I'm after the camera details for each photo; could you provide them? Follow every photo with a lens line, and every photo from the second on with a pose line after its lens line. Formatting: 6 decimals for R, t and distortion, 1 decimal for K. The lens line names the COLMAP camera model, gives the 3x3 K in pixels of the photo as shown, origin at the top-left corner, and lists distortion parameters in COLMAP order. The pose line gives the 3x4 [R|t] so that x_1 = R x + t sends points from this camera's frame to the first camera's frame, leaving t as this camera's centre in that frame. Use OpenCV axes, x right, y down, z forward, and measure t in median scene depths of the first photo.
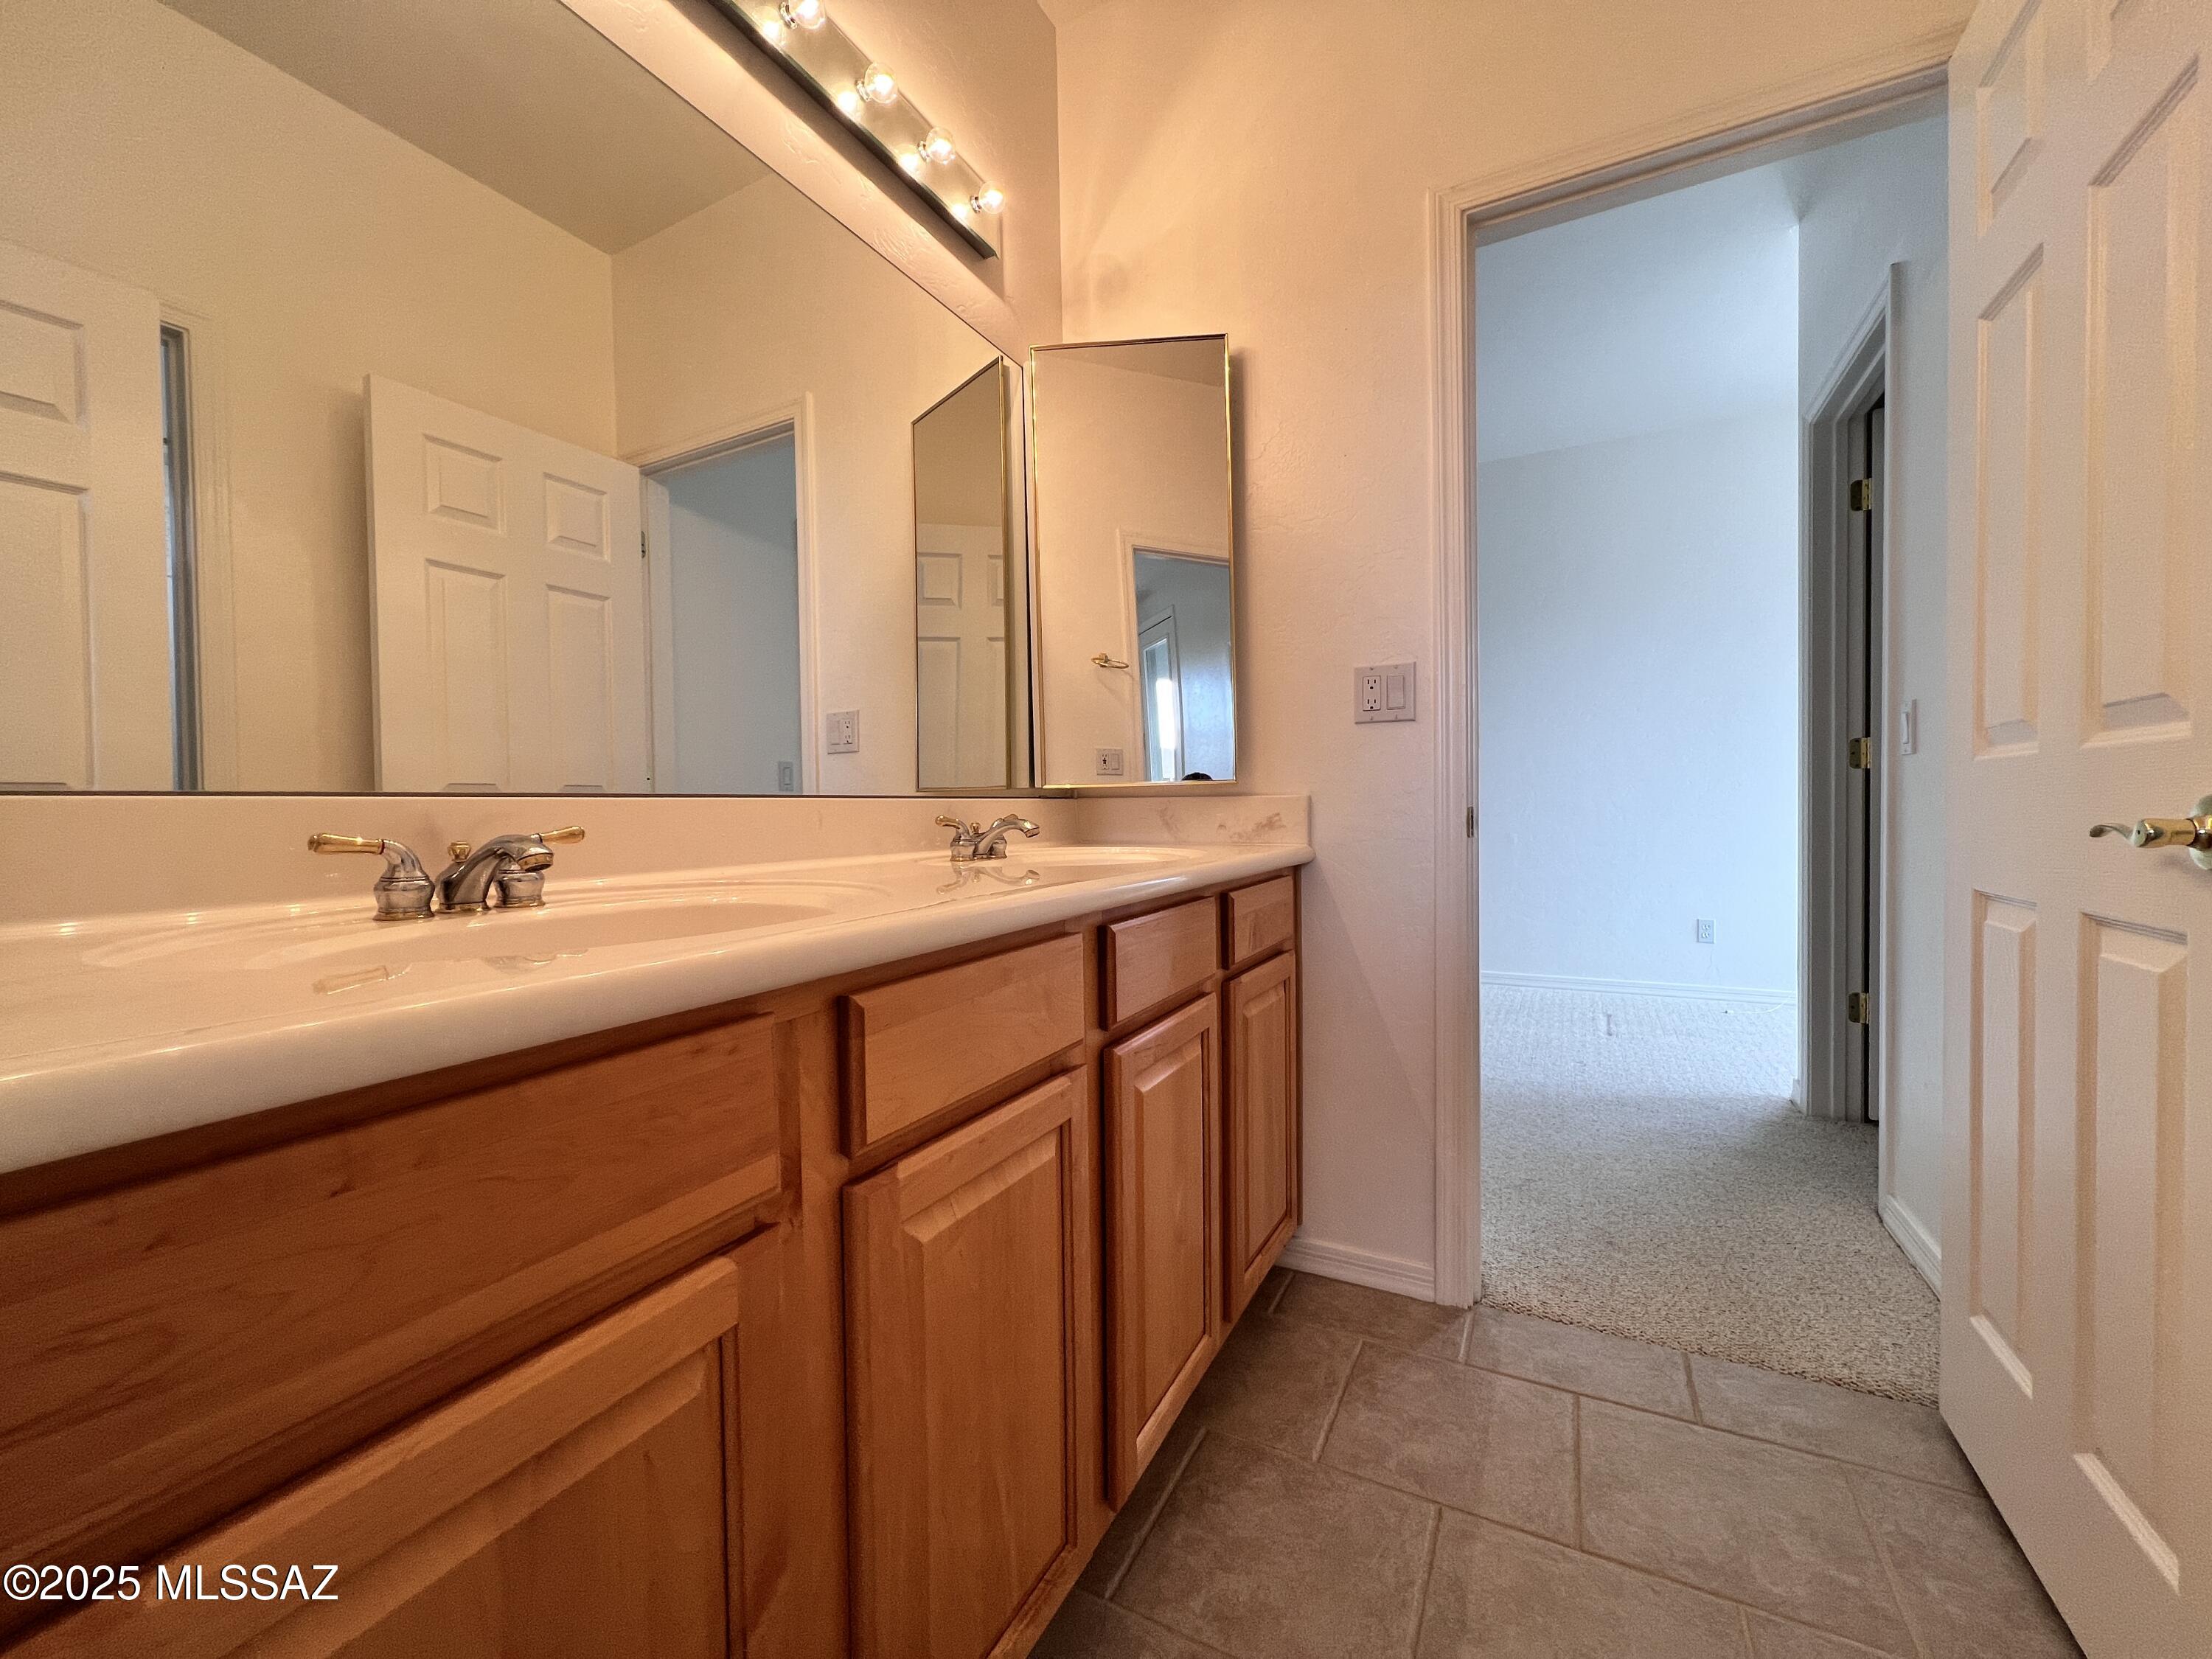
lens RADIAL K [[884.7, 0, 1112.6], [0, 884.7, 823.7], [0, 0, 1]] dist [0.000659, -0.000363]
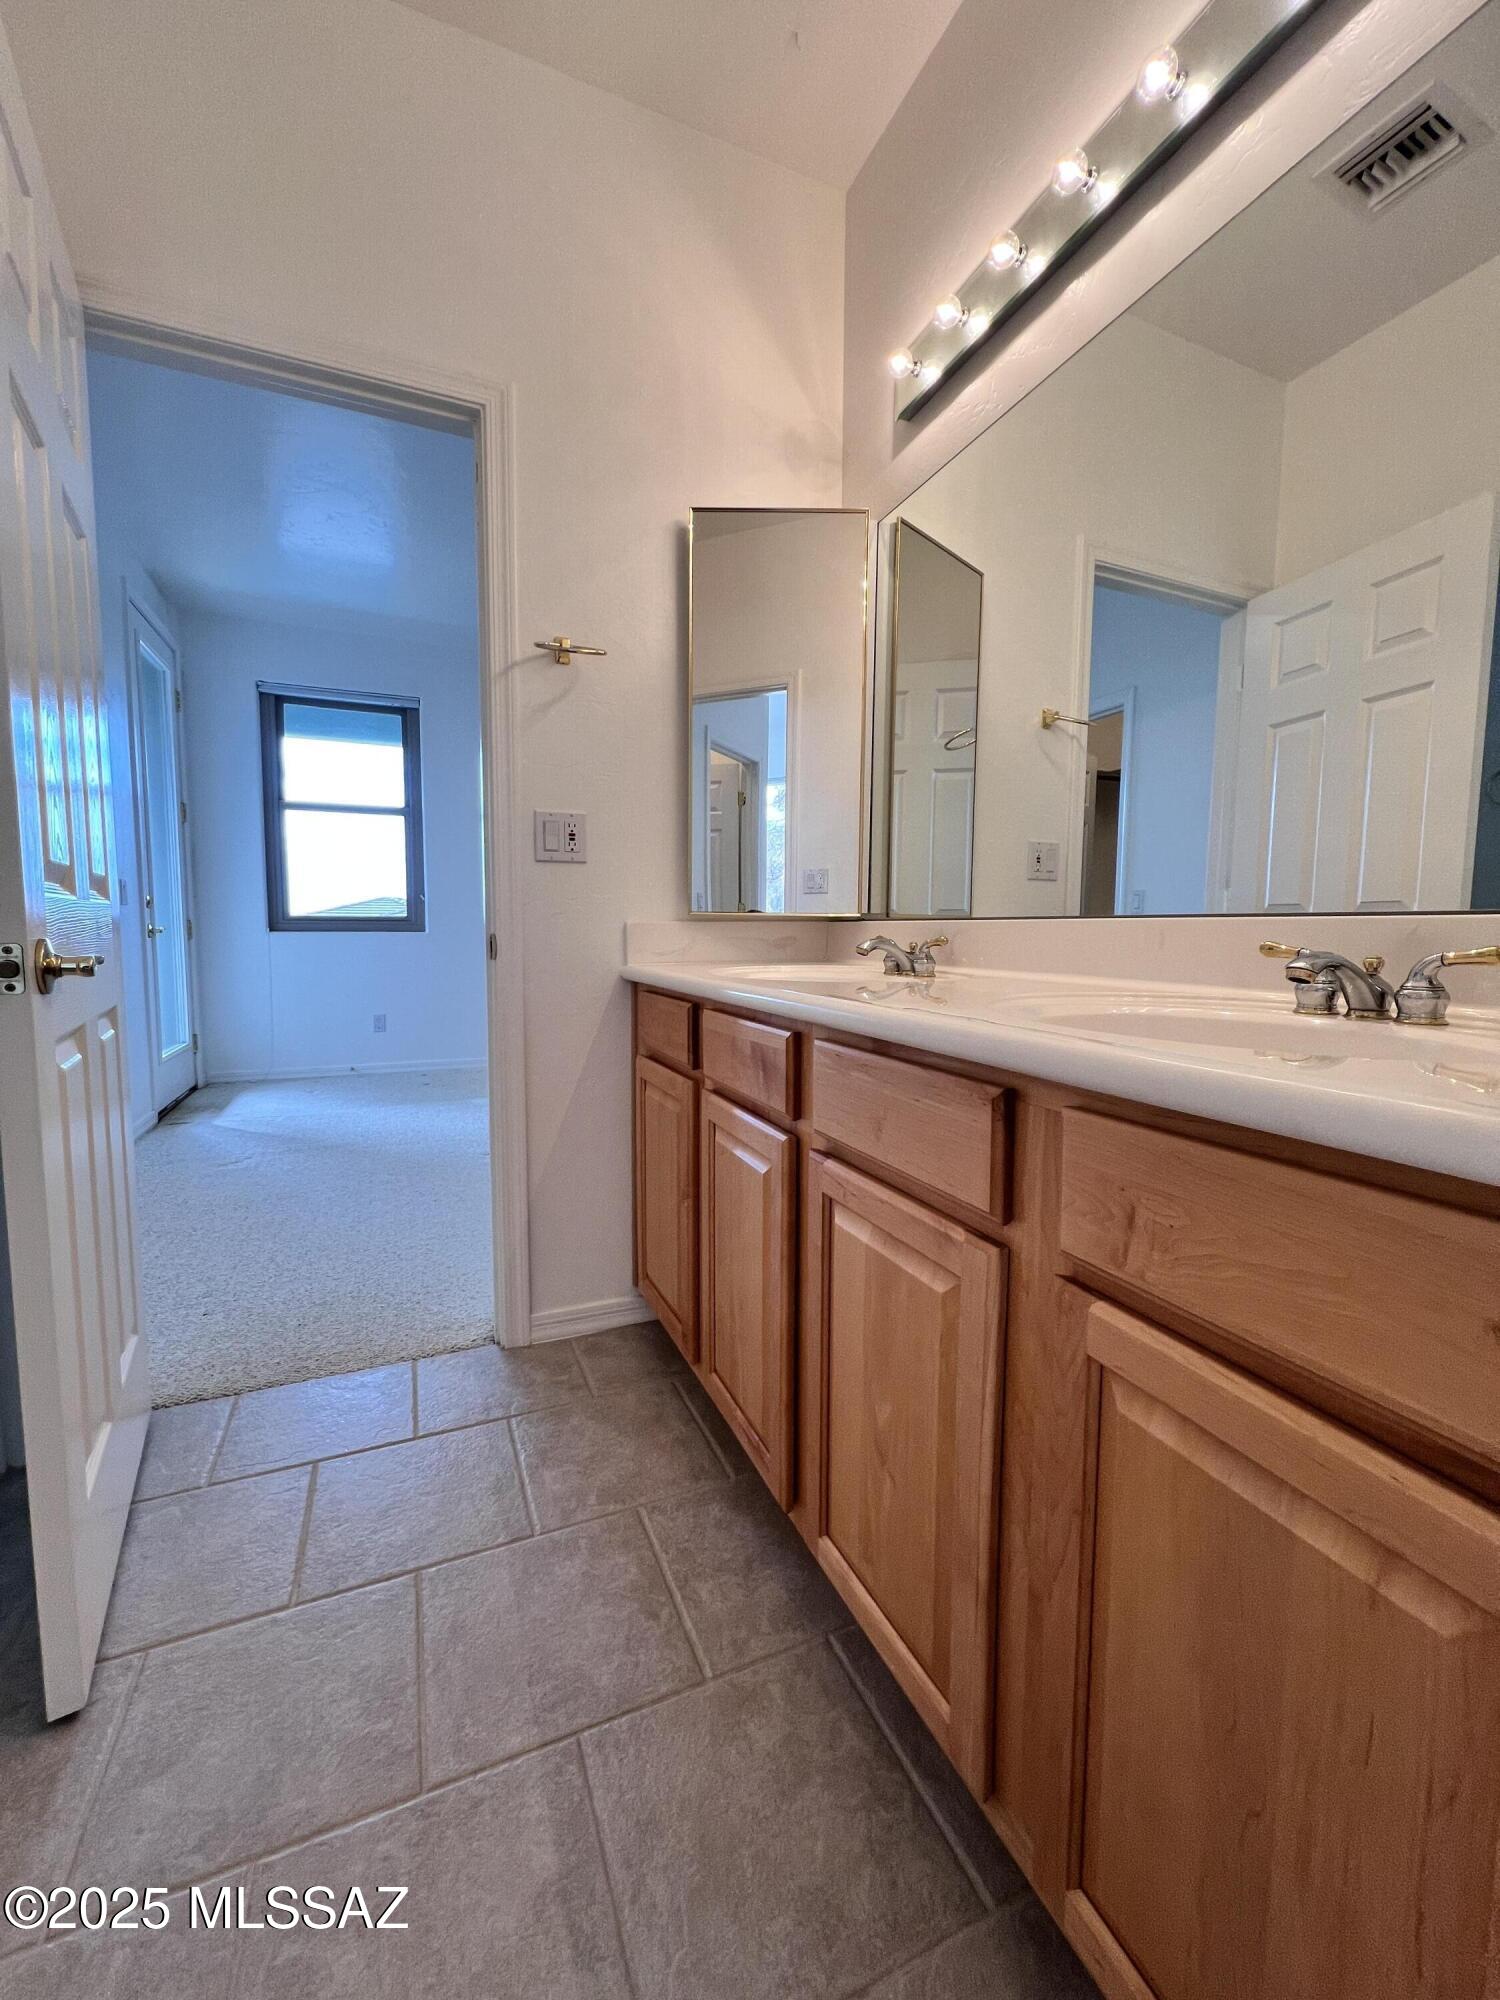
lens RADIAL K [[799.9, 0, 758.7], [0, 799.9, 1000.8], [0, 0, 1]] dist [0.000659, -0.000363]
pose [[-0.629667, 0.076959, -0.773044, 0.673294], [-0.009981, 0.994198, 0.107105, -0.030584], [0.776801, 0.075157, -0.625245, 1.309169]]
